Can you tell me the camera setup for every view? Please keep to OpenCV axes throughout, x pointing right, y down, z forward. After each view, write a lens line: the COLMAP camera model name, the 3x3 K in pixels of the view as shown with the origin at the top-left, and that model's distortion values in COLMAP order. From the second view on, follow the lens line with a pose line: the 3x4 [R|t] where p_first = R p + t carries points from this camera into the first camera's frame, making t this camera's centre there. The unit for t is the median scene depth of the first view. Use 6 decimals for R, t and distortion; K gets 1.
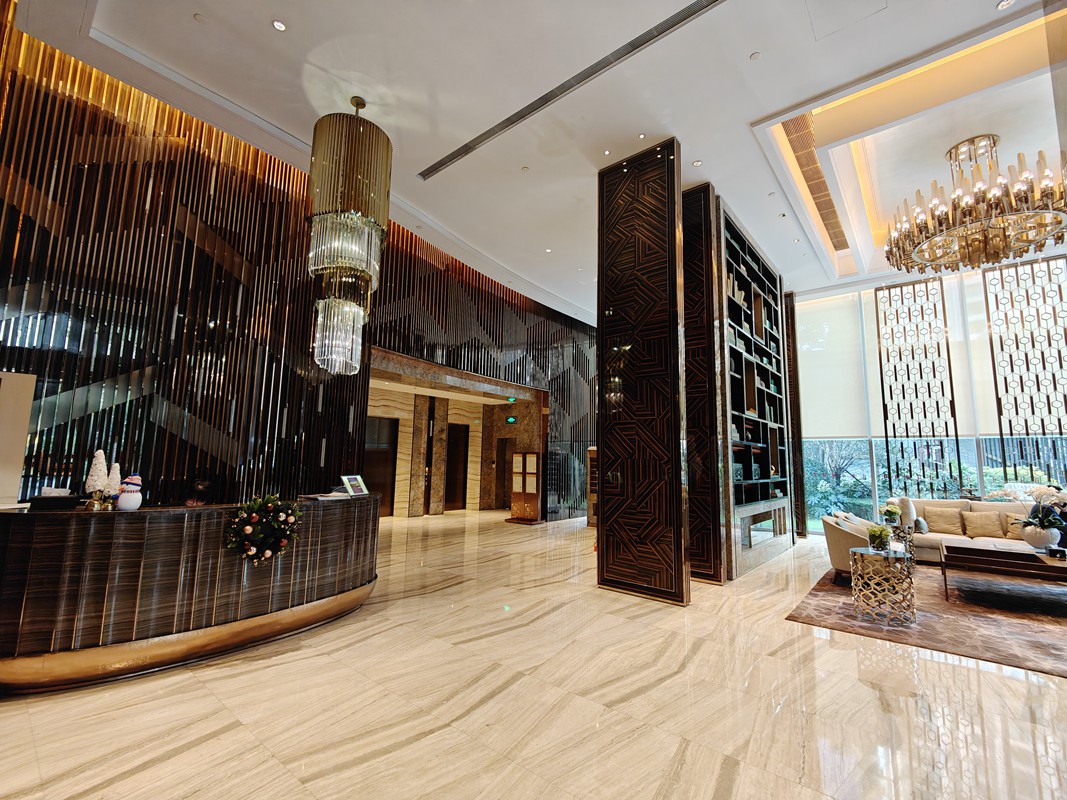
lens RADIAL K [[466.2, 0, 533.5], [0, 466.2, 400.0], [0, 0, 1]] dist [-0.001701, 0.000365]
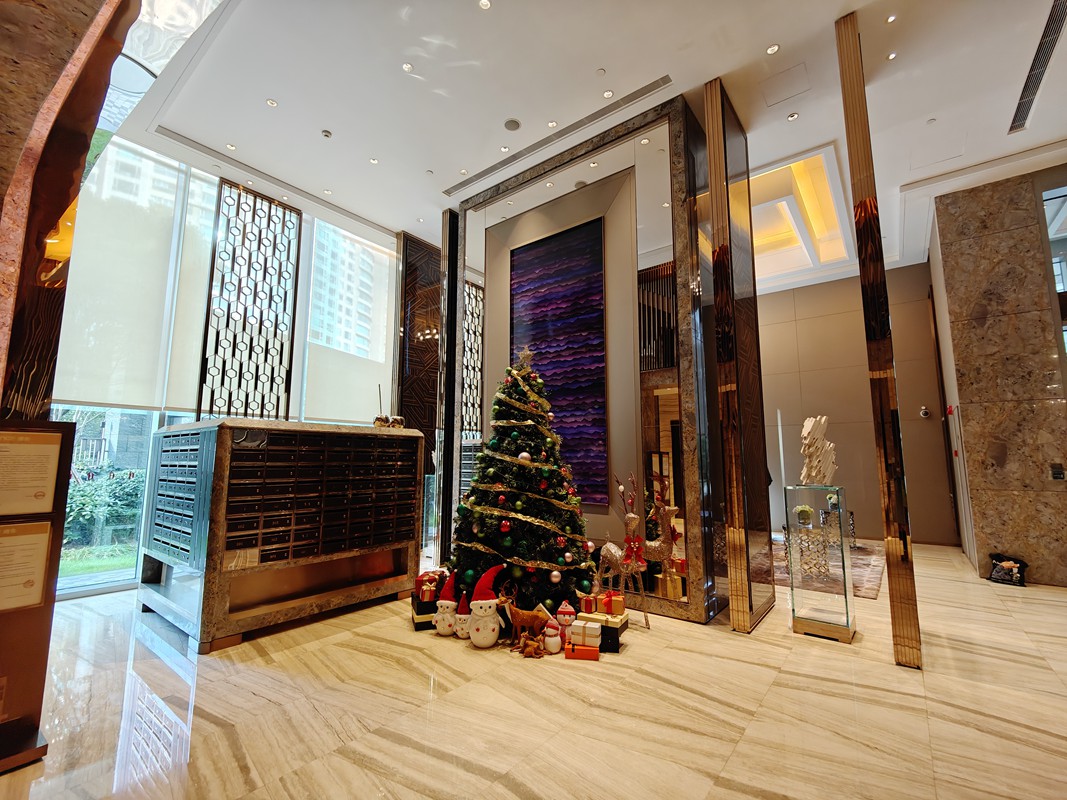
lens RADIAL K [[466.2, 0, 533.5], [0, 466.2, 400.0], [0, 0, 1]] dist [-0.001701, 0.000365]
pose [[0.295925, 0.105523, 0.949365, 0.279478], [-0.119831, 0.990129, -0.072701, 0.055428], [-0.947665, -0.092249, 0.305649, 0.362421]]
